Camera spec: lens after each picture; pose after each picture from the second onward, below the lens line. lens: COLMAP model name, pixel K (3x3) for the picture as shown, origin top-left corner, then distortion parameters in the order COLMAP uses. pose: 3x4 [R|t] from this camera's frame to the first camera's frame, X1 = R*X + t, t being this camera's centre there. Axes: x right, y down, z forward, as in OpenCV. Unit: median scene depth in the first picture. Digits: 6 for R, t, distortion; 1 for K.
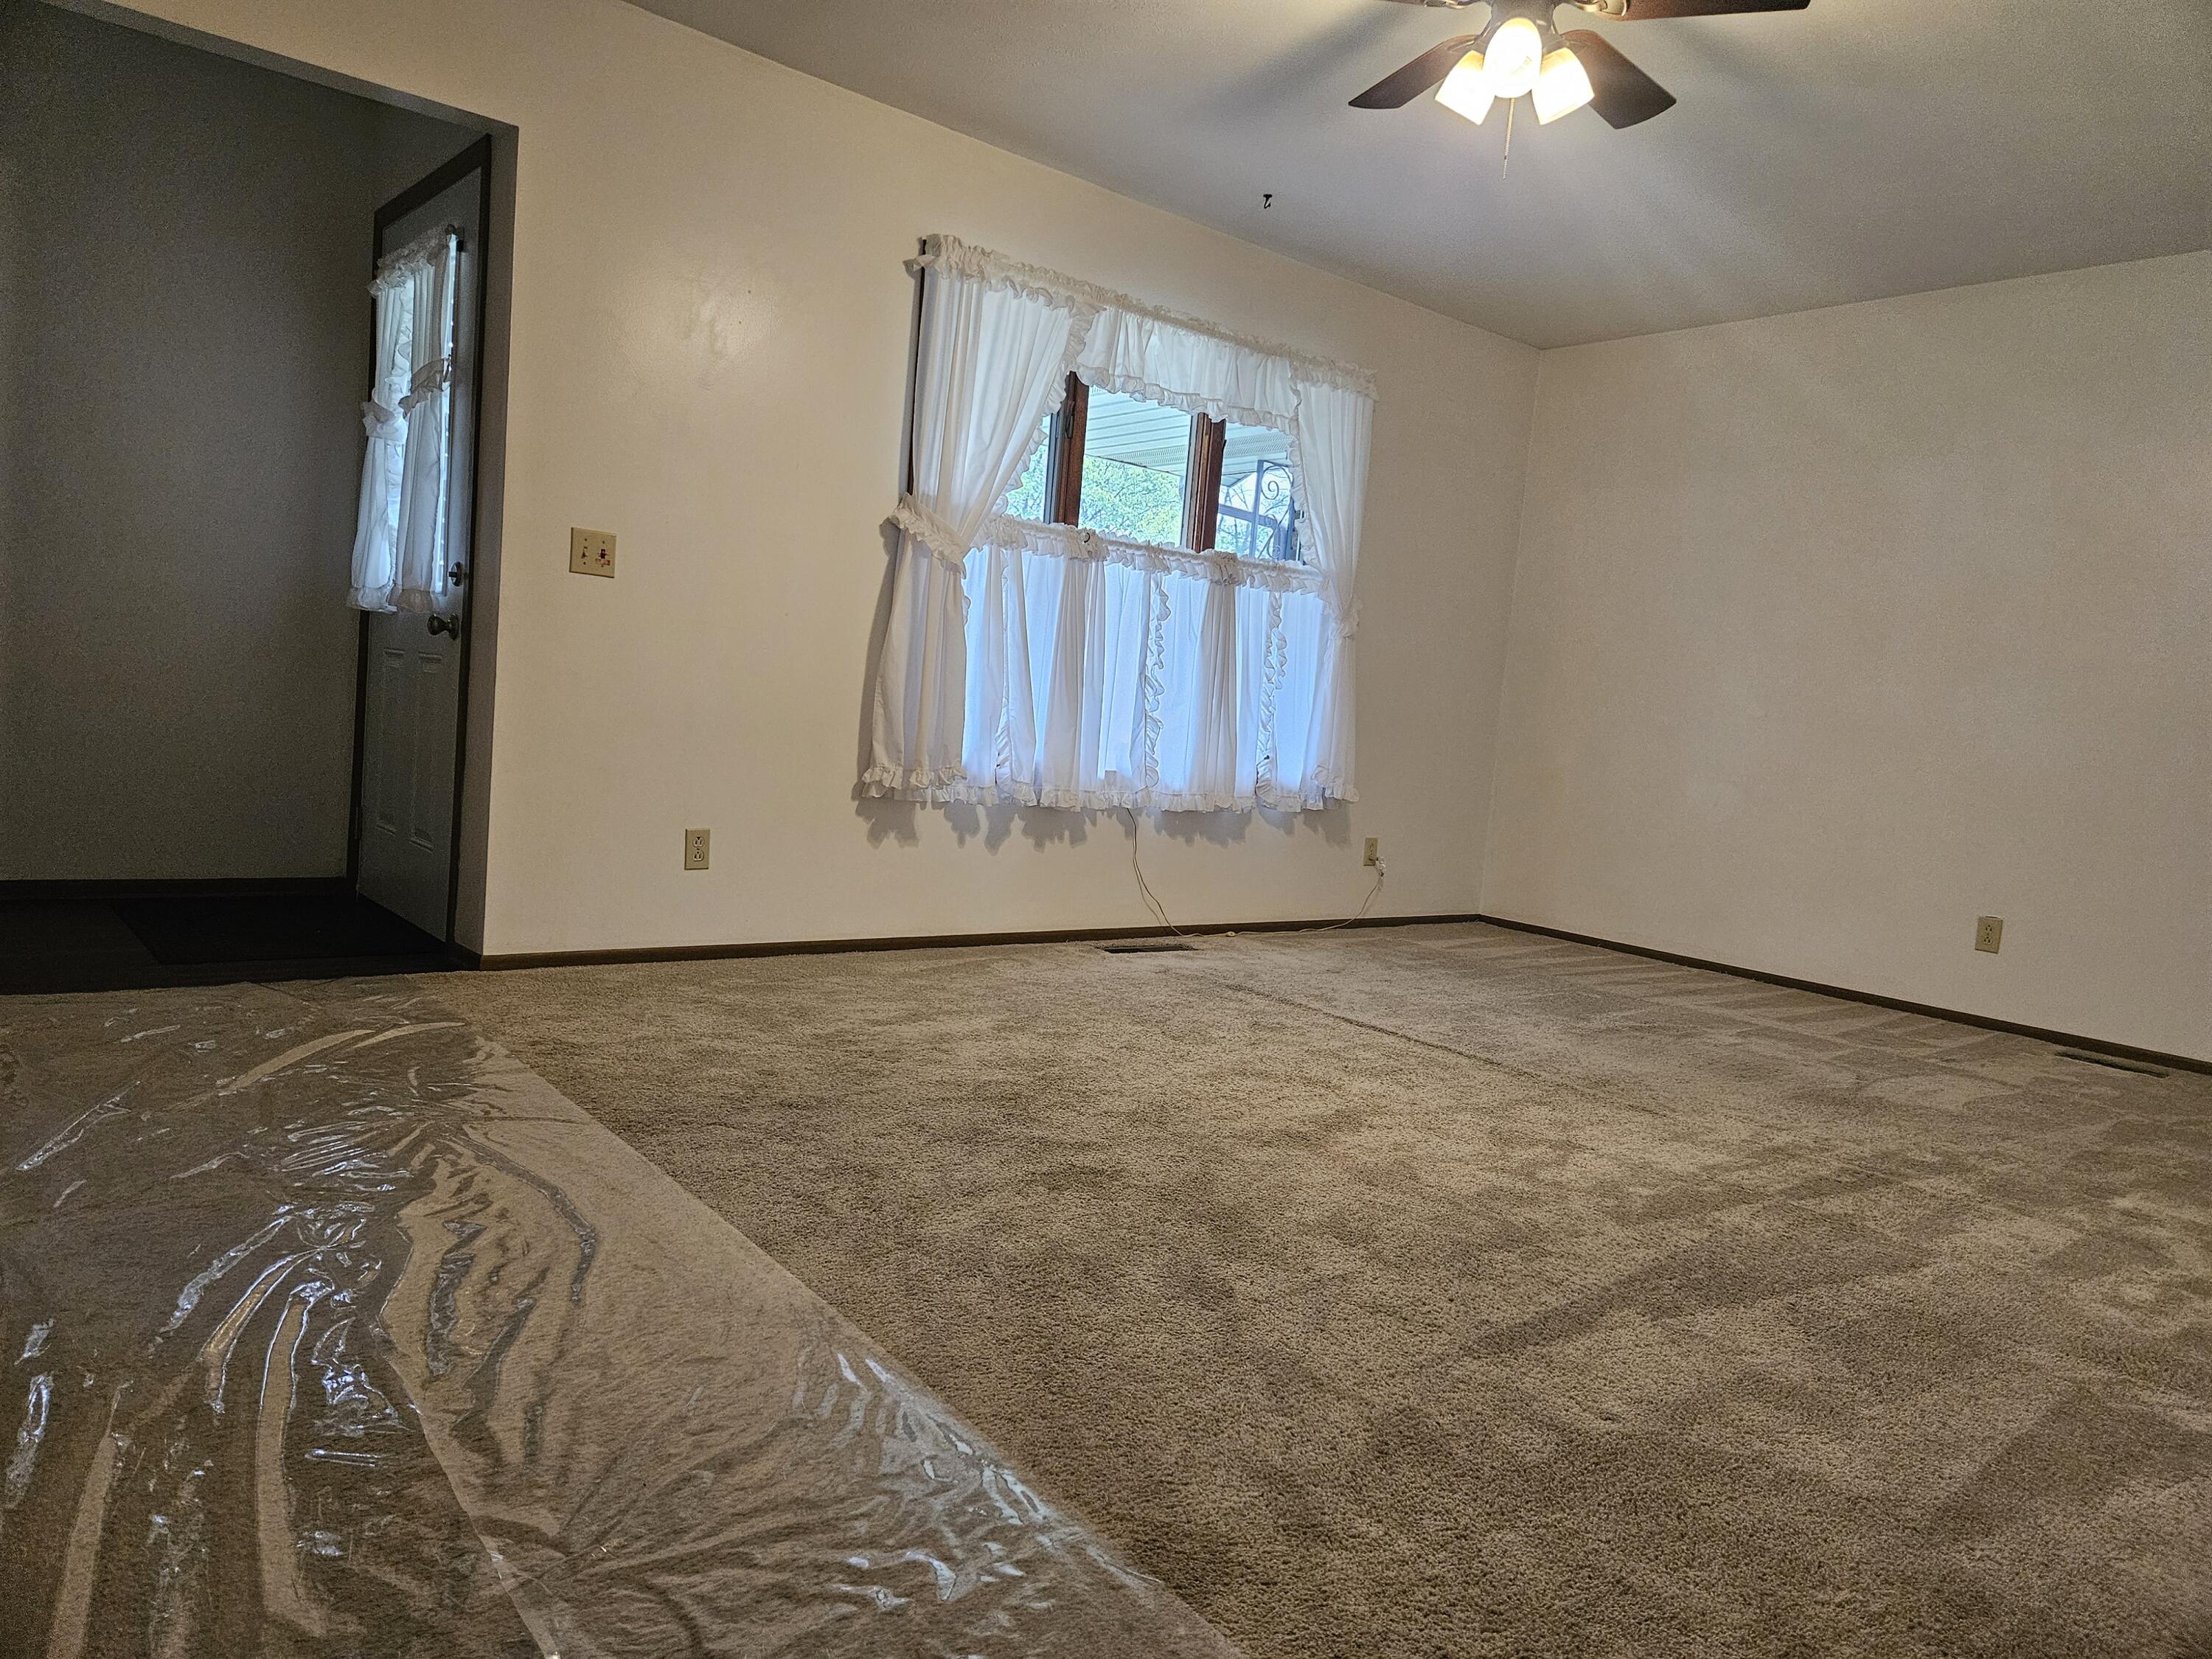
lens RADIAL K [[1469.2, 0, 1093.4], [0, 1469.2, 830.7], [0, 0, 1]] dist [0.069370, -0.069278]
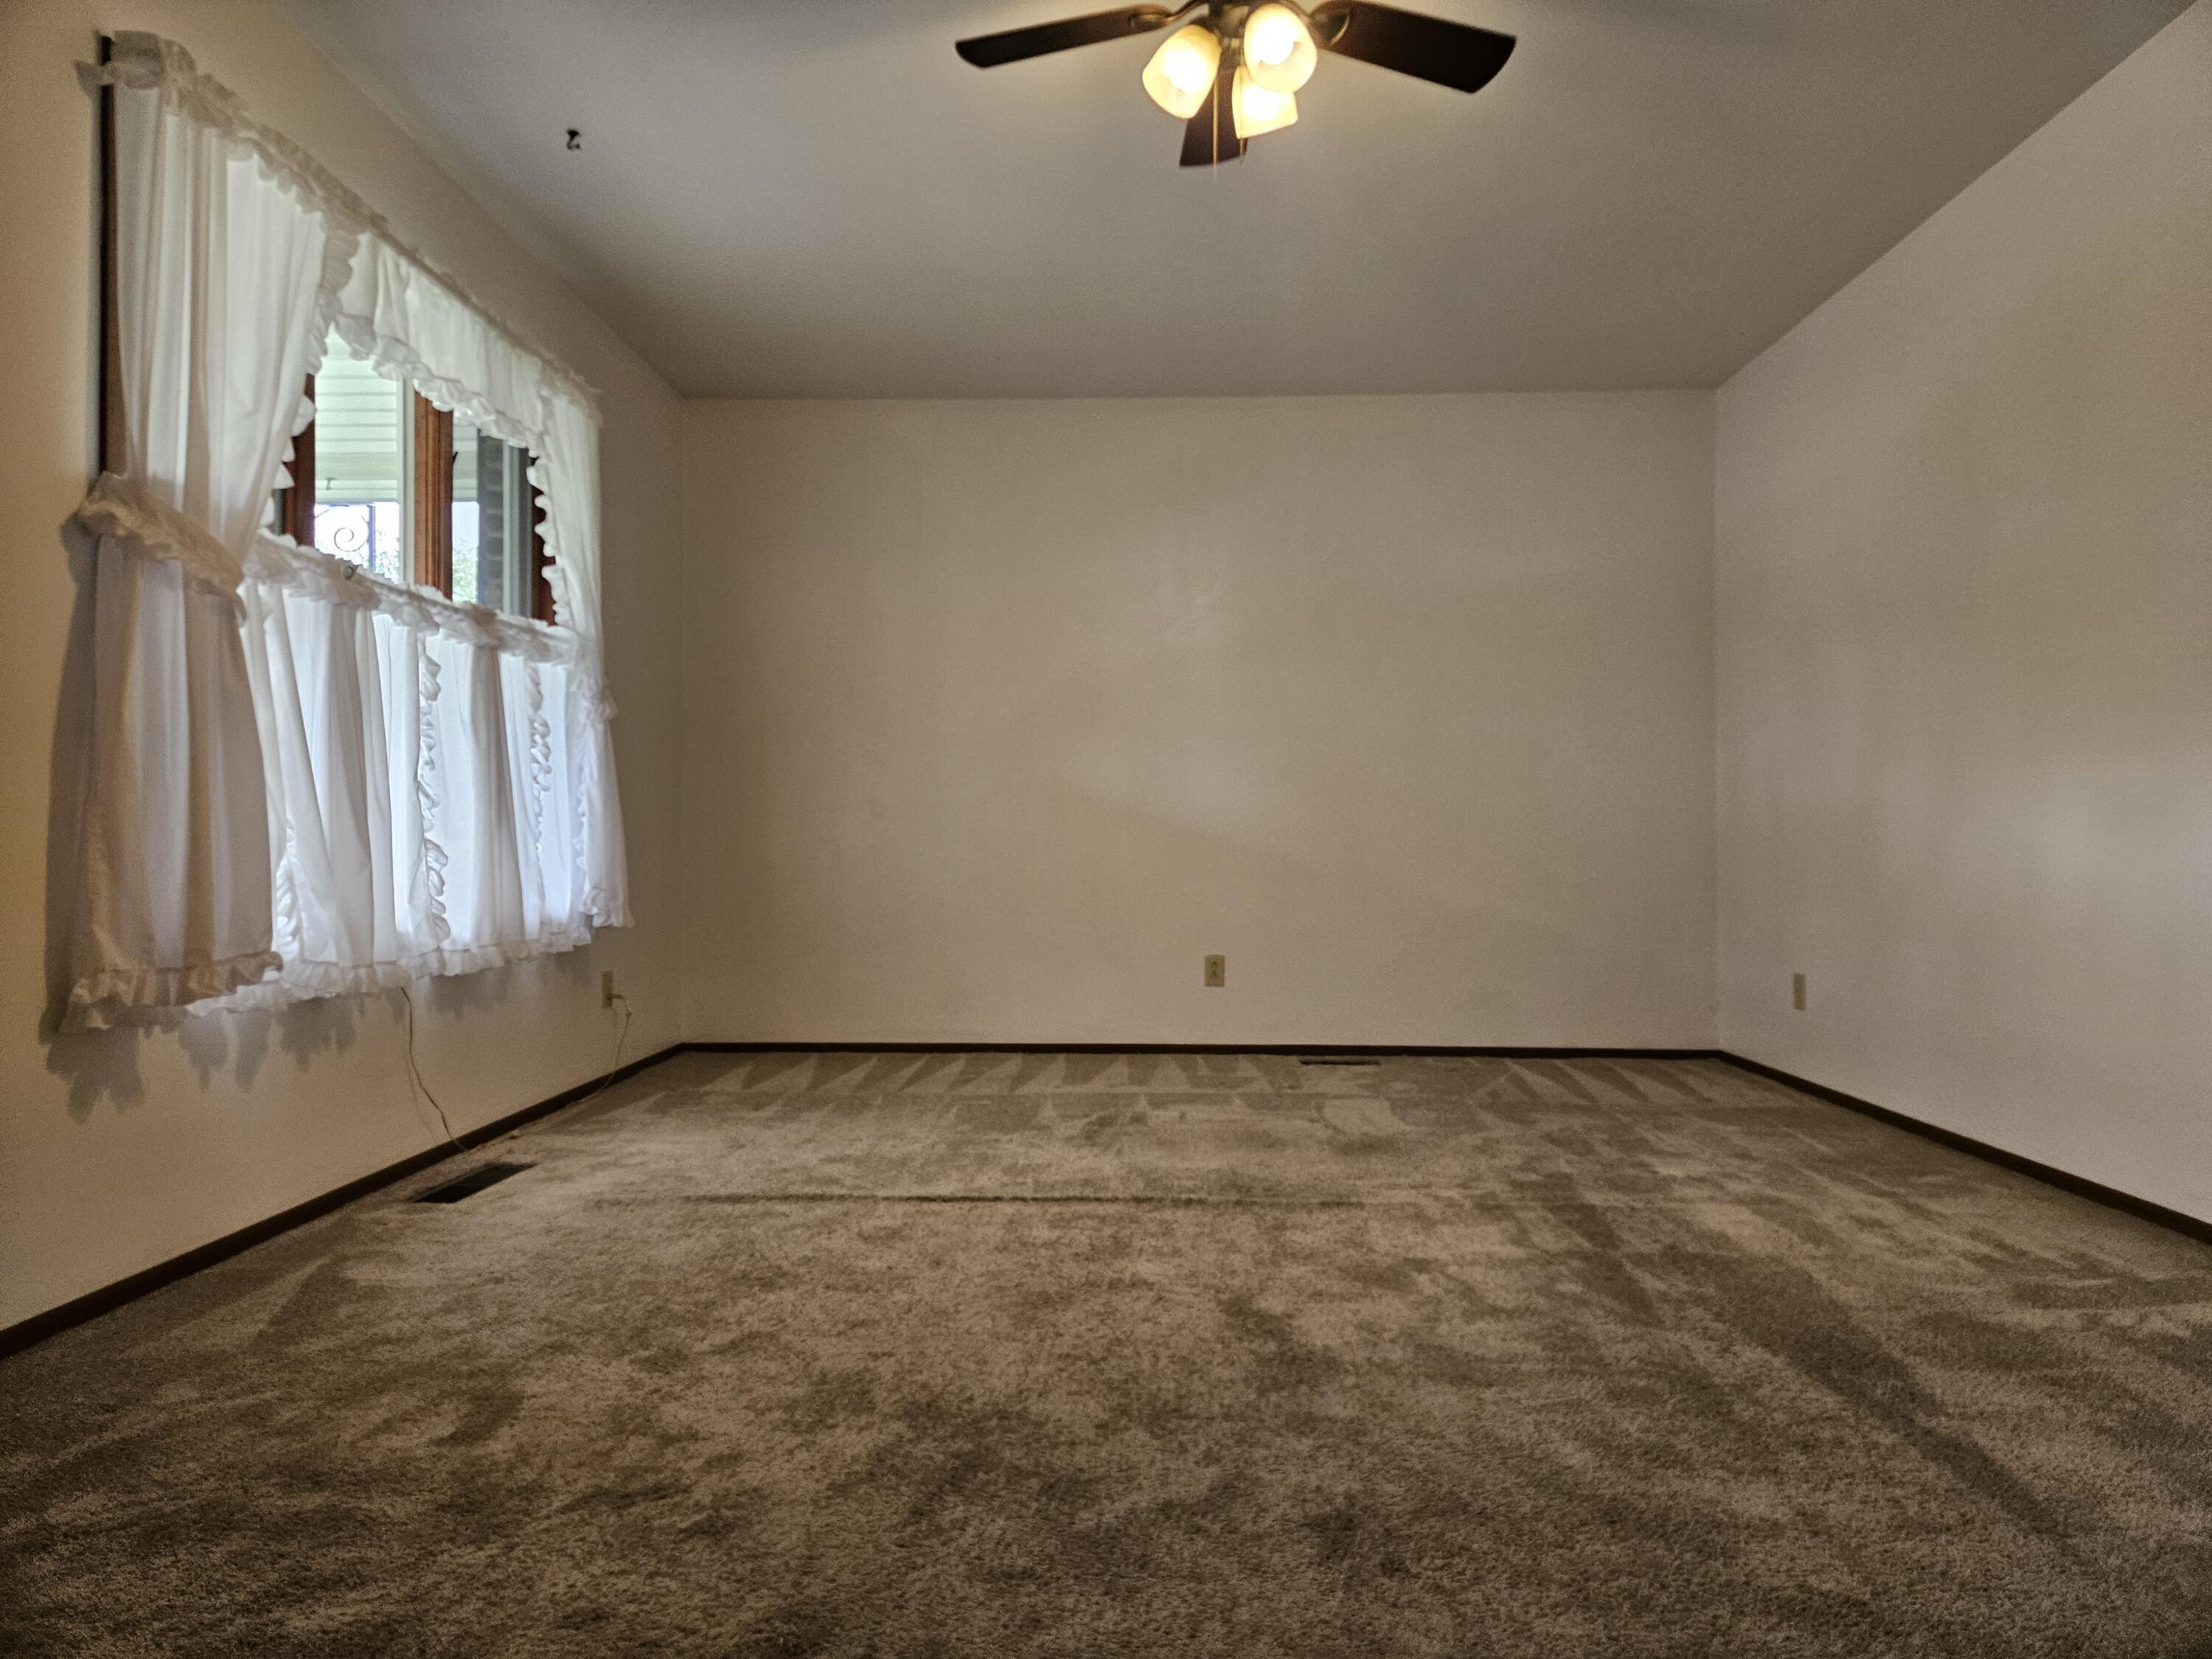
lens RADIAL K [[1469.2, 0, 1093.4], [0, 1469.2, 830.7], [0, 0, 1]] dist [0.069370, -0.069278]
pose [[0.654859, -0.080428, 0.751459, -0.304246], [0.126943, 0.991900, -0.004462, -0.044739], [-0.745014, 0.098314, 0.659764, 0.354394]]
